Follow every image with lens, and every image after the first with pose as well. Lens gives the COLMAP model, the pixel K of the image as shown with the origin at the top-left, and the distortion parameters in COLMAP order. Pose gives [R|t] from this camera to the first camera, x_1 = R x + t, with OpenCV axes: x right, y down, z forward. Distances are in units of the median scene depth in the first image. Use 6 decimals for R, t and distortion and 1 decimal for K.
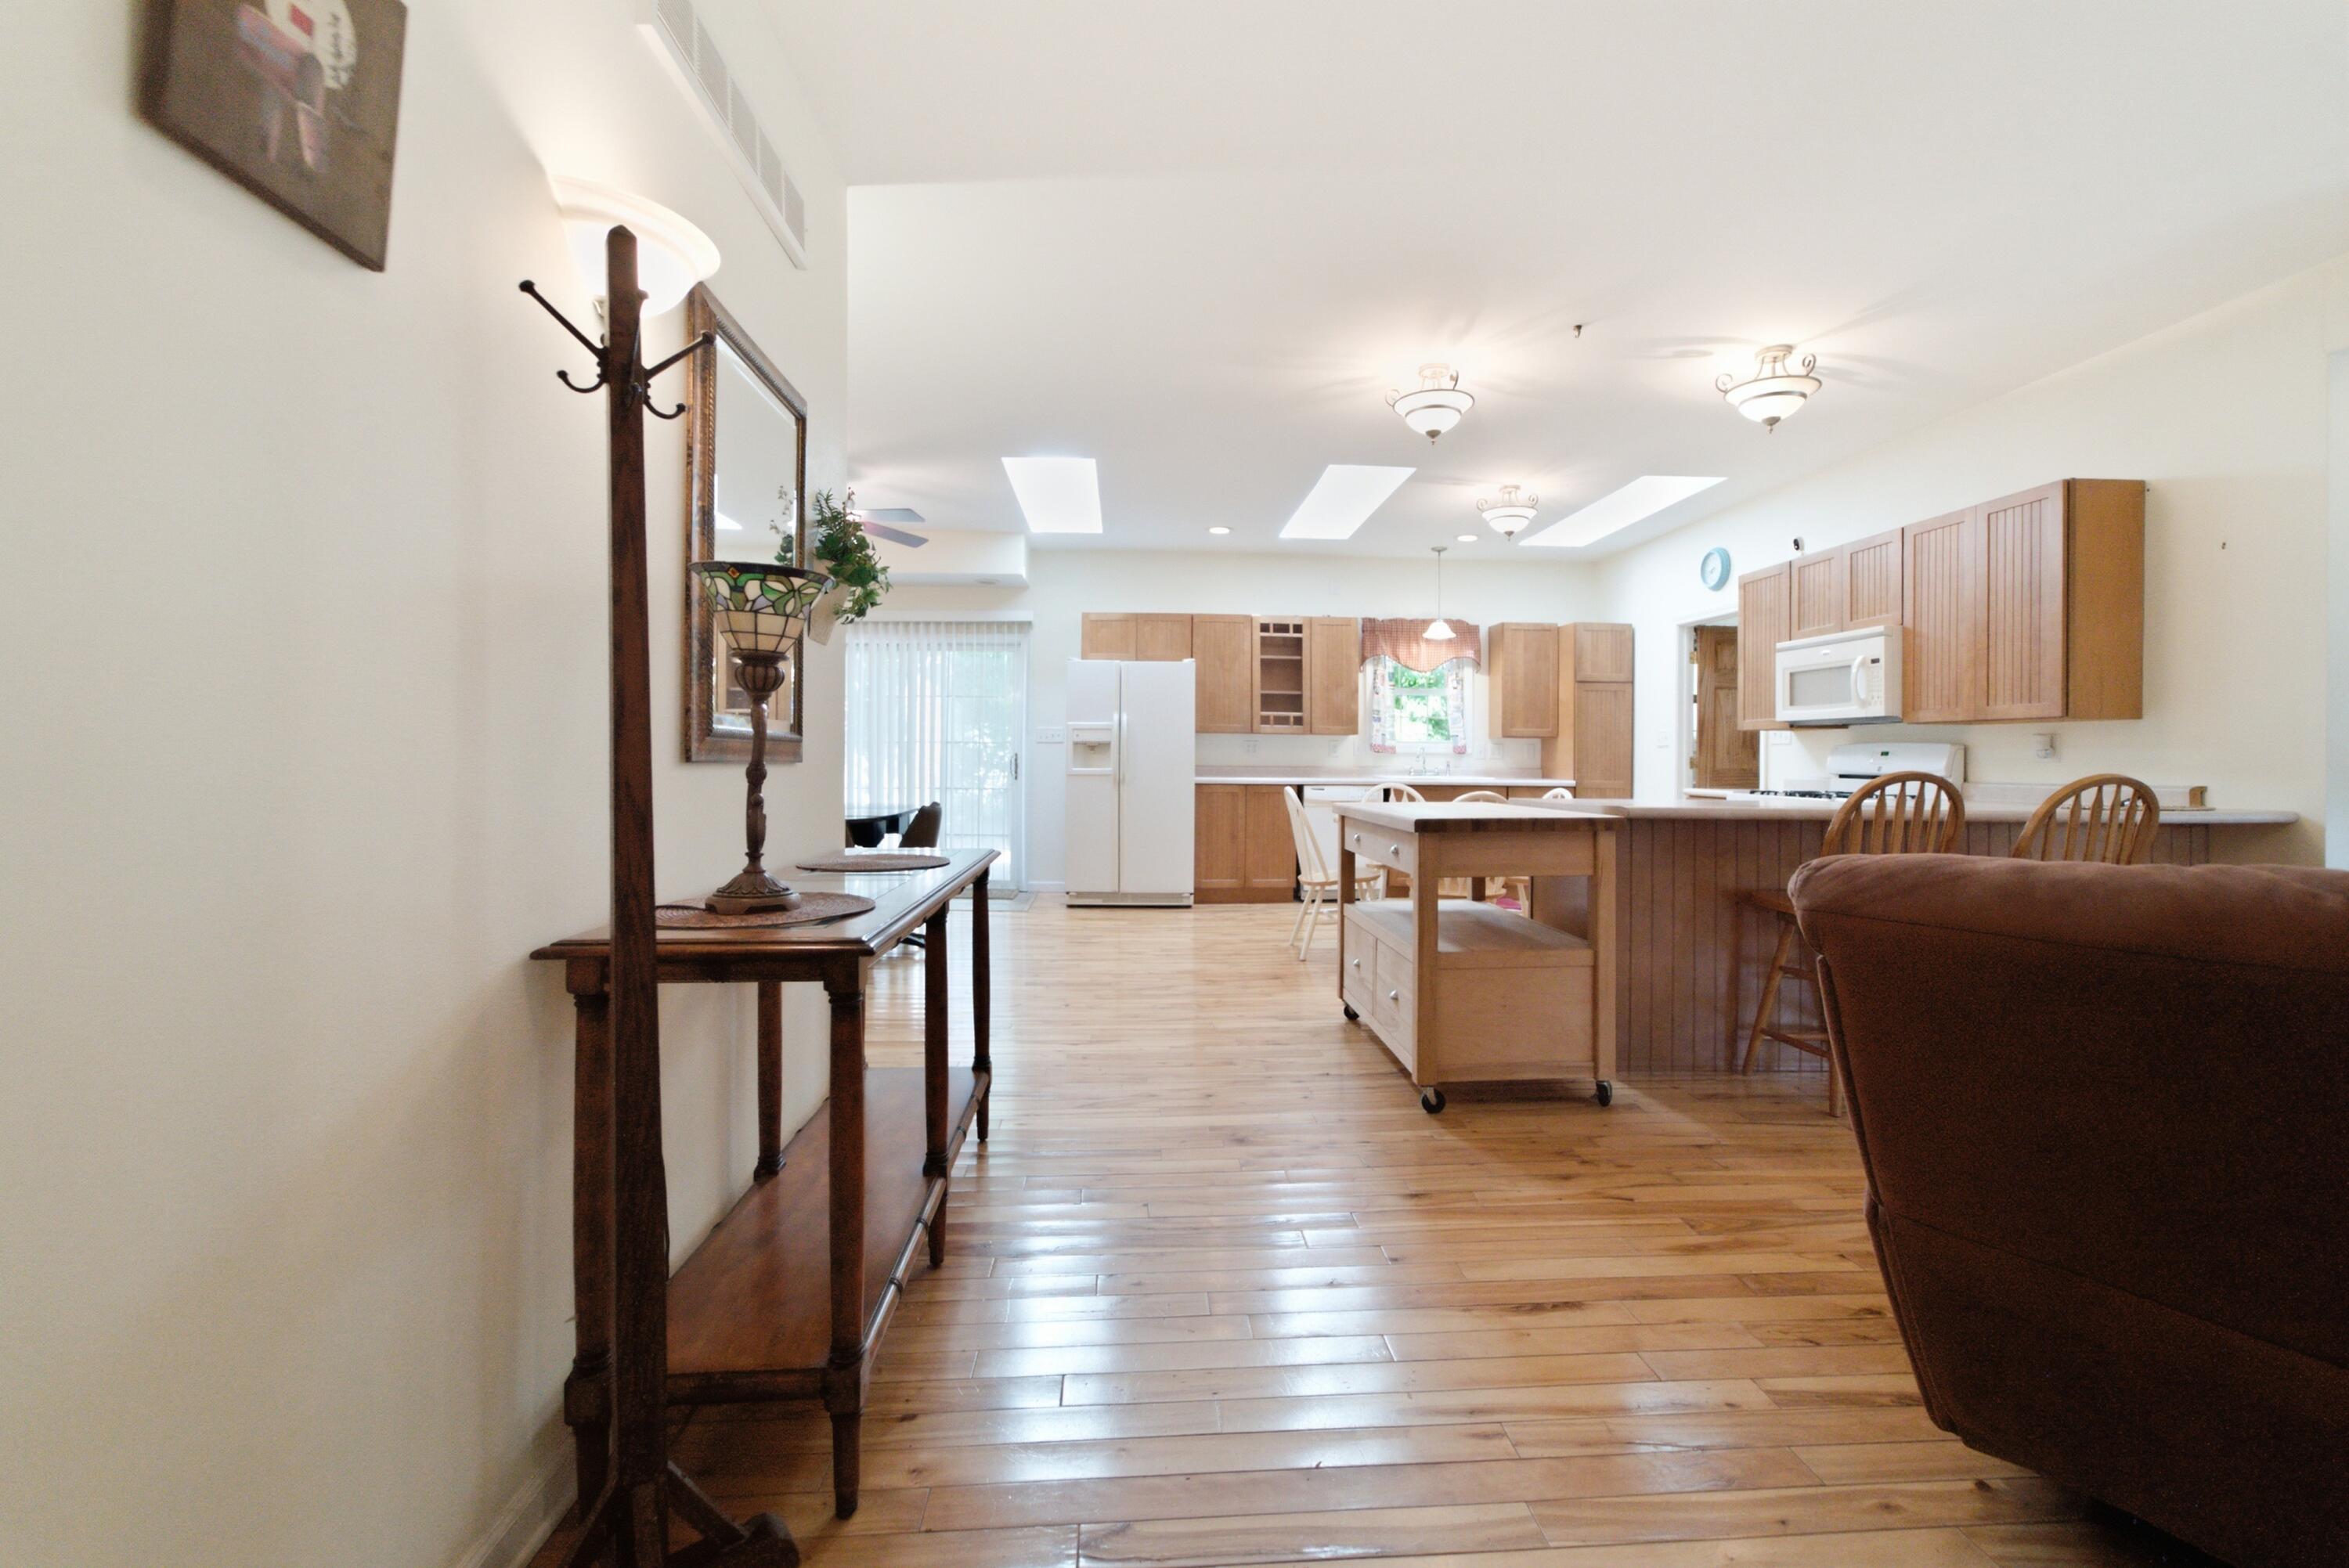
lens RADIAL K [[984.1, 0, 1182.7], [0, 984.1, 793.8], [0, 0, 1]] dist [-0.000442, 0.012468]
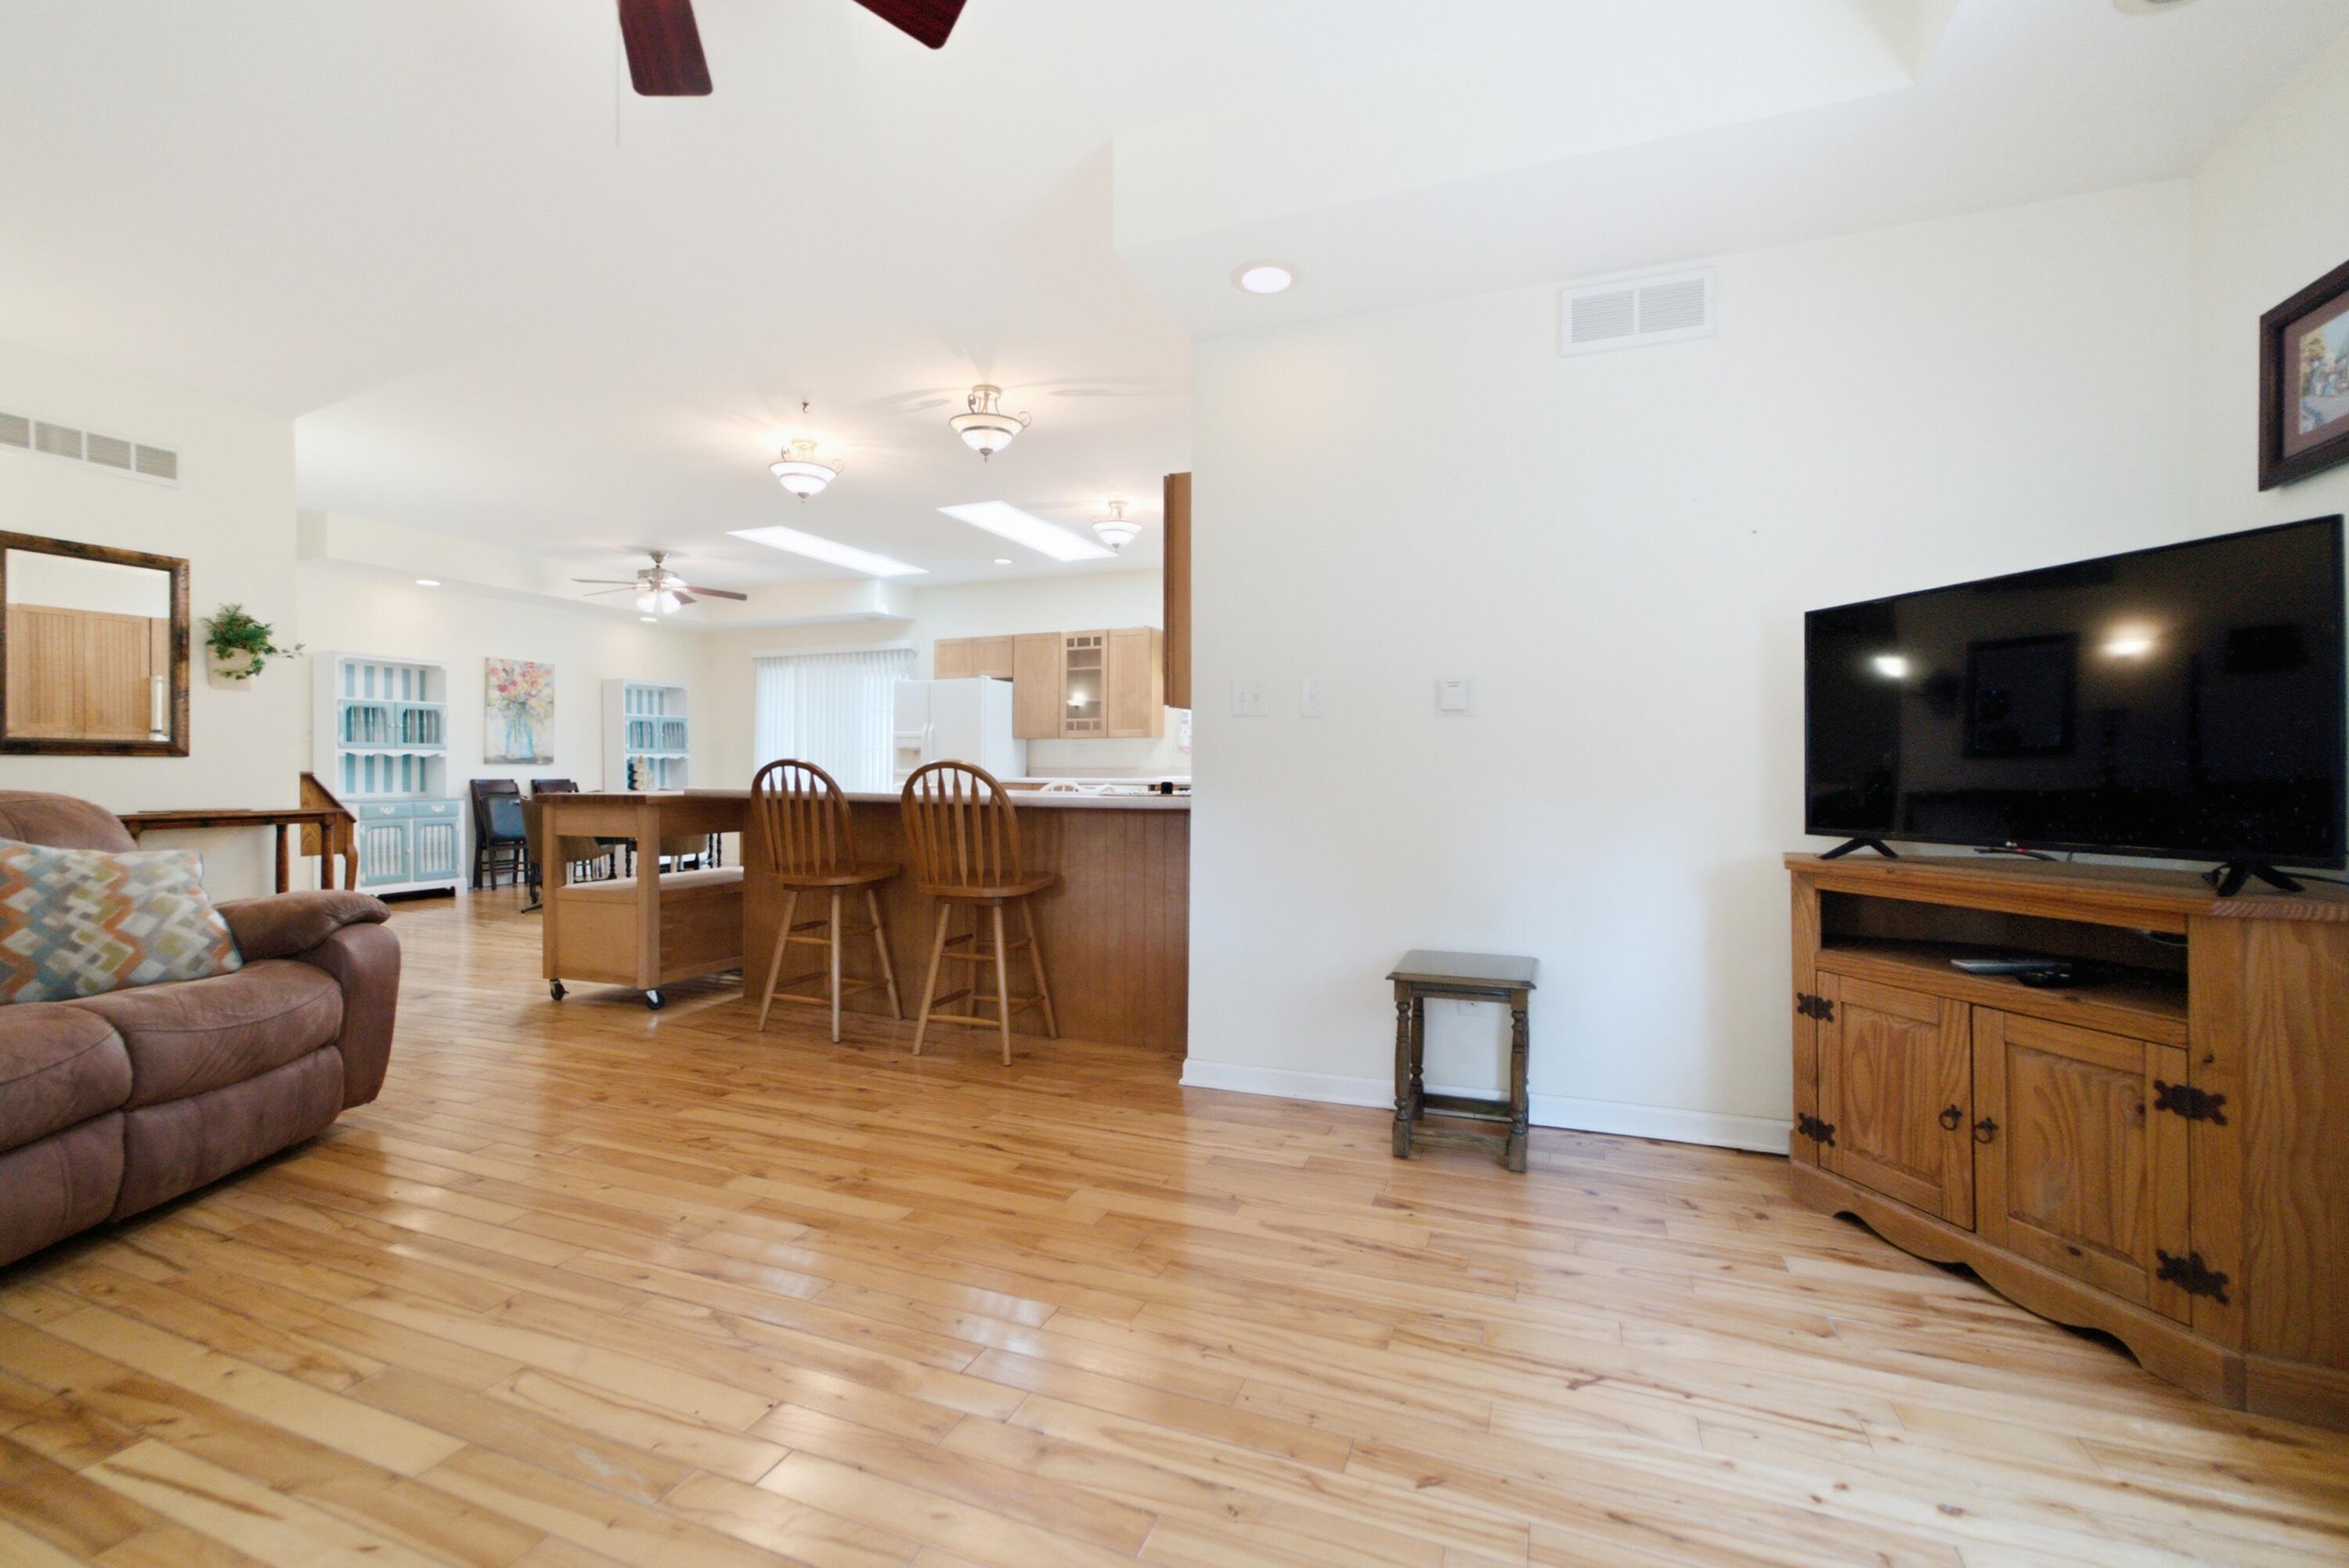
lens RADIAL K [[992.4, 0, 1174.5], [0, 992.4, 784.0], [0, 0, 1]] dist [-0.014845, -0.000033]
pose [[0.905897, -0.000181, -0.423499, 0.678781], [-0.008299, 0.999800, -0.018181, 0.010845], [0.423417, 0.019984, 0.905714, 0.040357]]
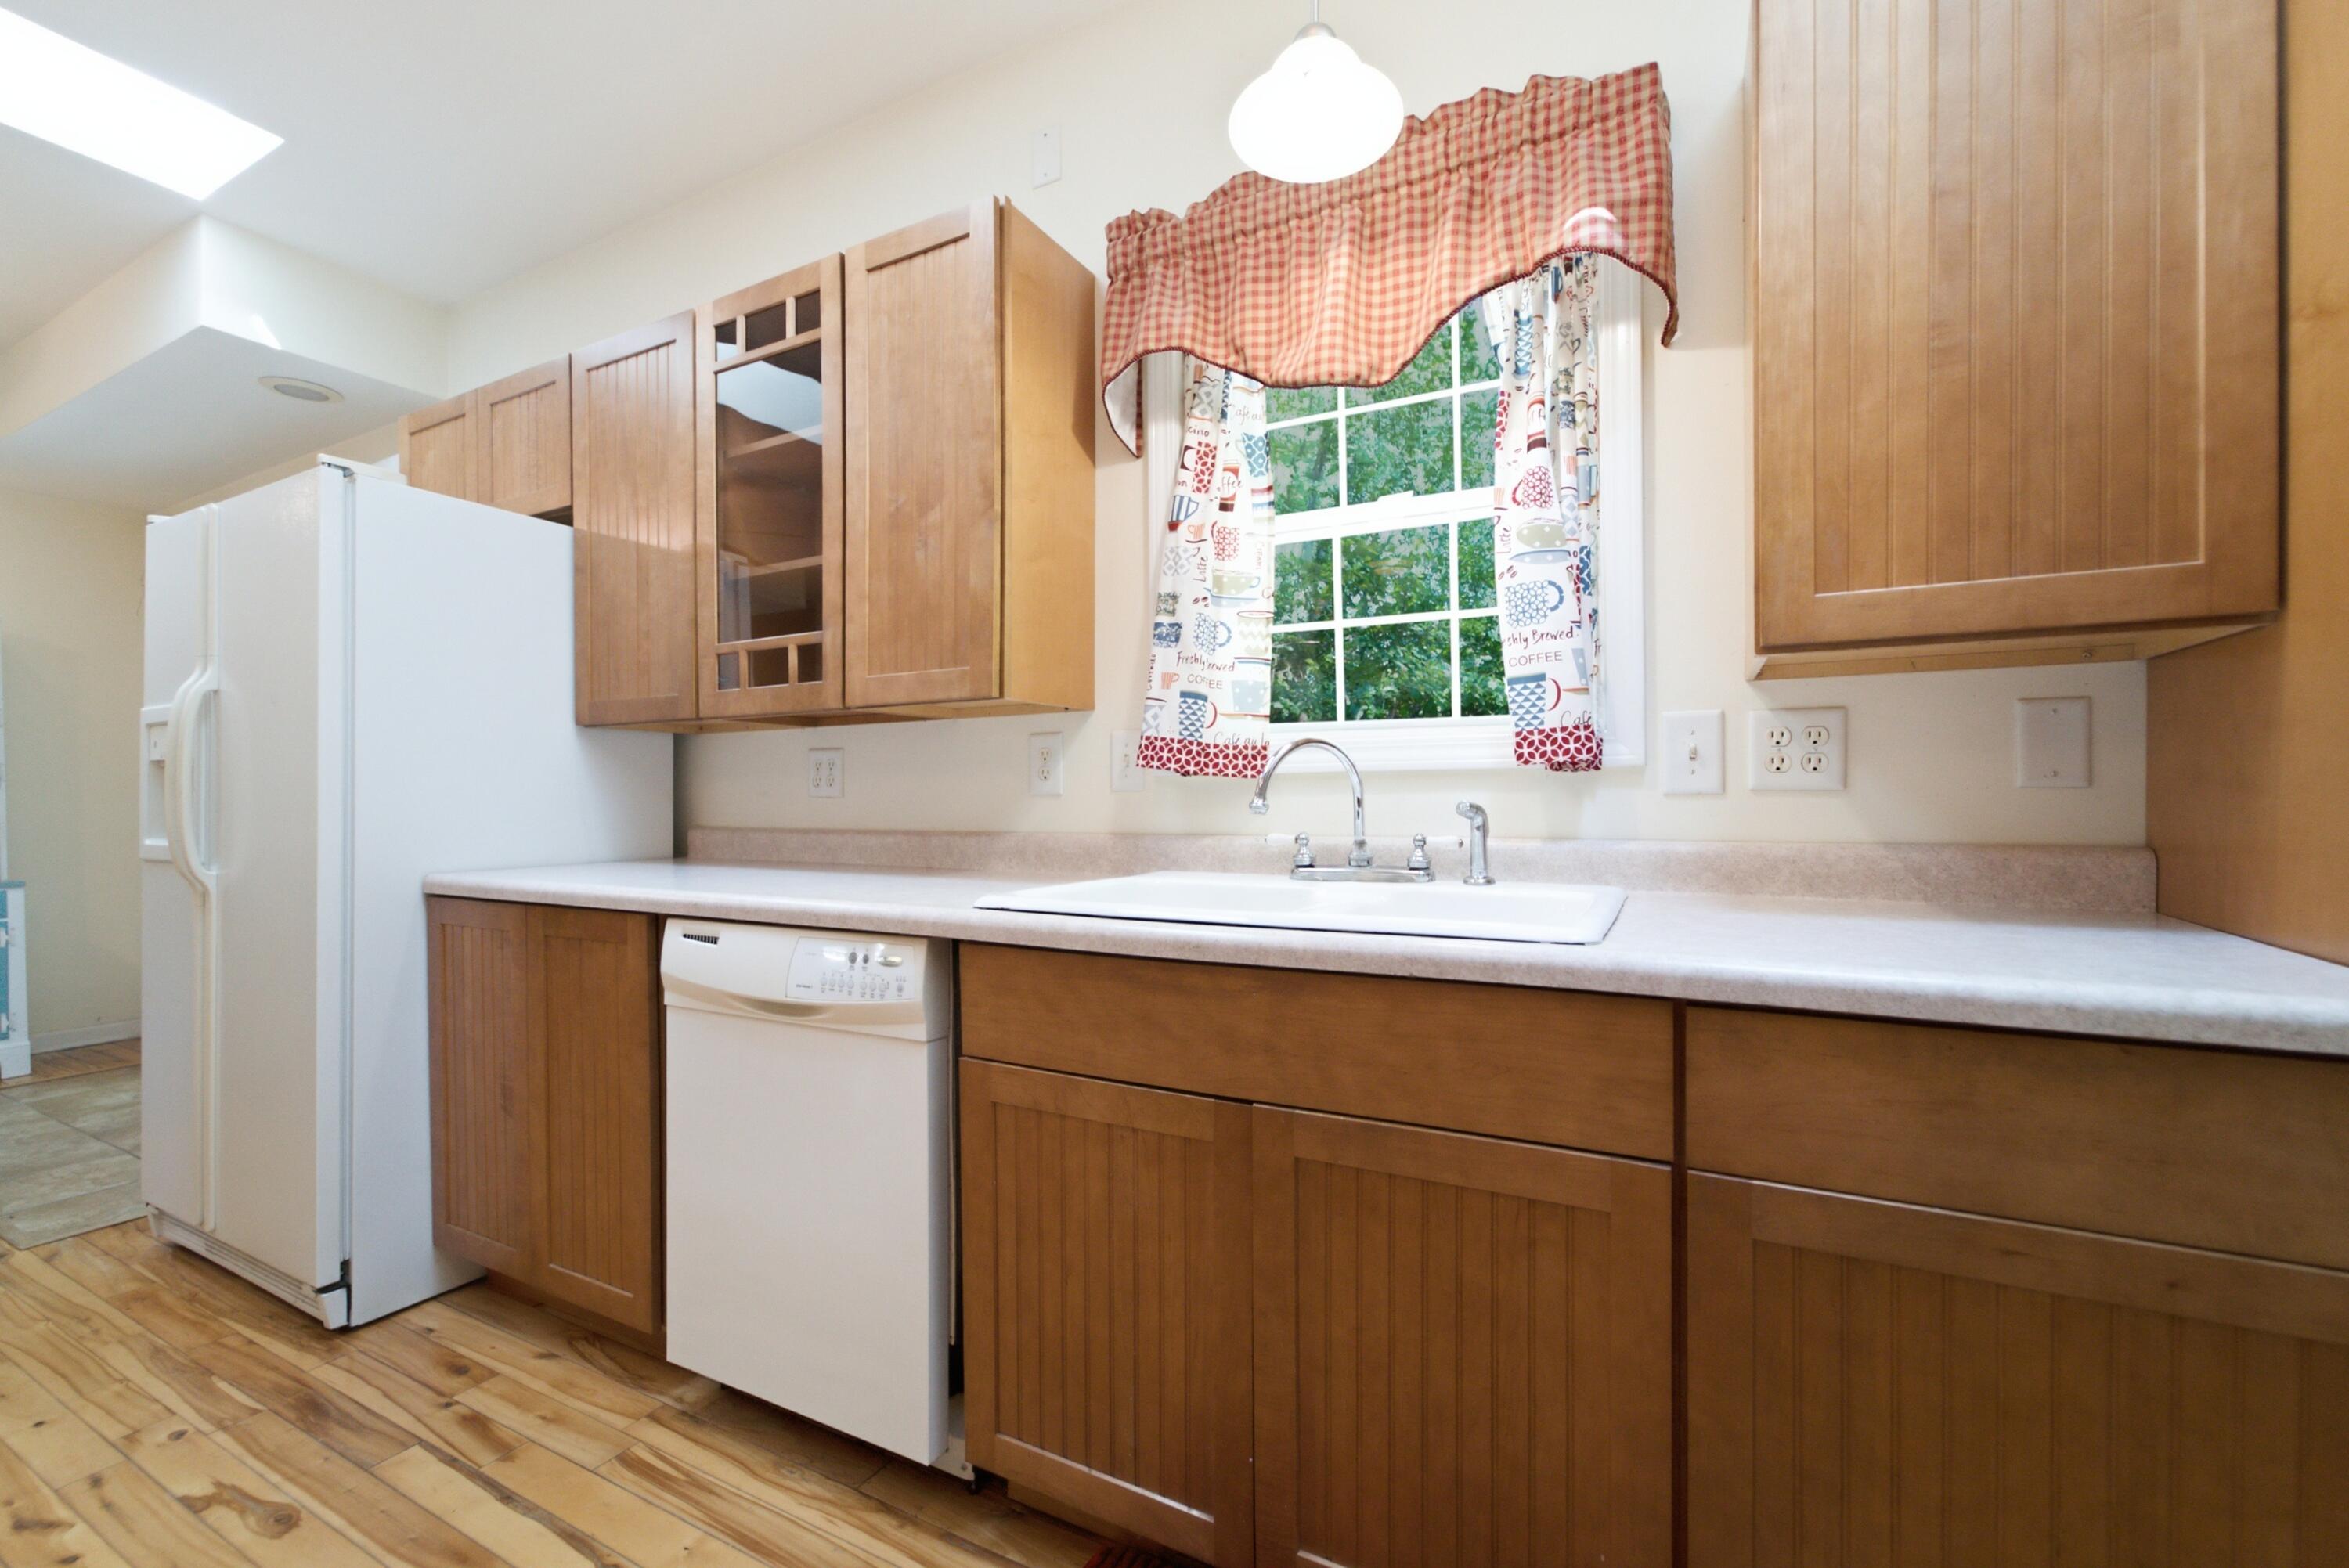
lens RADIAL K [[969.6, 0, 1169.4], [0, 969.6, 804.1], [0, 0, 1]] dist [0.000223, 0.000222]
pose [[0.850304, -0.010744, -0.526183, 0.342832], [-0.004722, 0.999596, -0.028042, -0.029511], [0.526271, 0.026329, 0.849909, 0.854358]]
